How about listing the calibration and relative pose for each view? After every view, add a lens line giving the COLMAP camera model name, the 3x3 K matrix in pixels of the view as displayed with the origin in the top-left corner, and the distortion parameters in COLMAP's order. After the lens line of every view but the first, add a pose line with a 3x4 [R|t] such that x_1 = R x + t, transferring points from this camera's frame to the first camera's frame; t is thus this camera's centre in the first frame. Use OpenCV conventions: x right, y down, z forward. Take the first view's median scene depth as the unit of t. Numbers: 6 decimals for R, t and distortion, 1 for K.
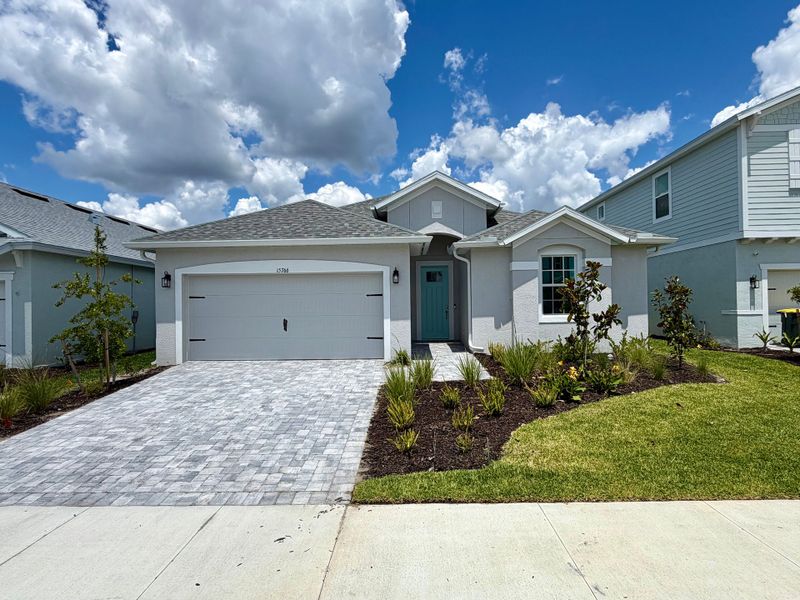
lens RADIAL K [[363.7, 0, 400.0], [0, 363.7, 300.0], [0, 0, 1]] dist [-0.000762, -0.000010]
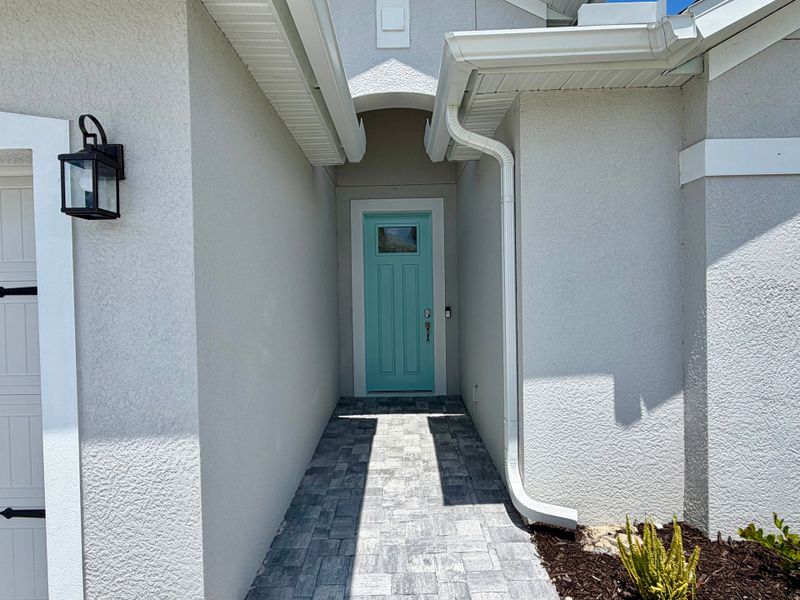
lens RADIAL K [[363.7, 0, 400.0], [0, 363.7, 300.0], [0, 0, 1]] dist [-0.000762, -0.000010]
pose [[0.999501, -0.006586, 0.030906, 0.109140], [0.005629, 0.999505, 0.030956, -0.011992], [-0.031095, -0.030766, 0.999043, 0.763488]]
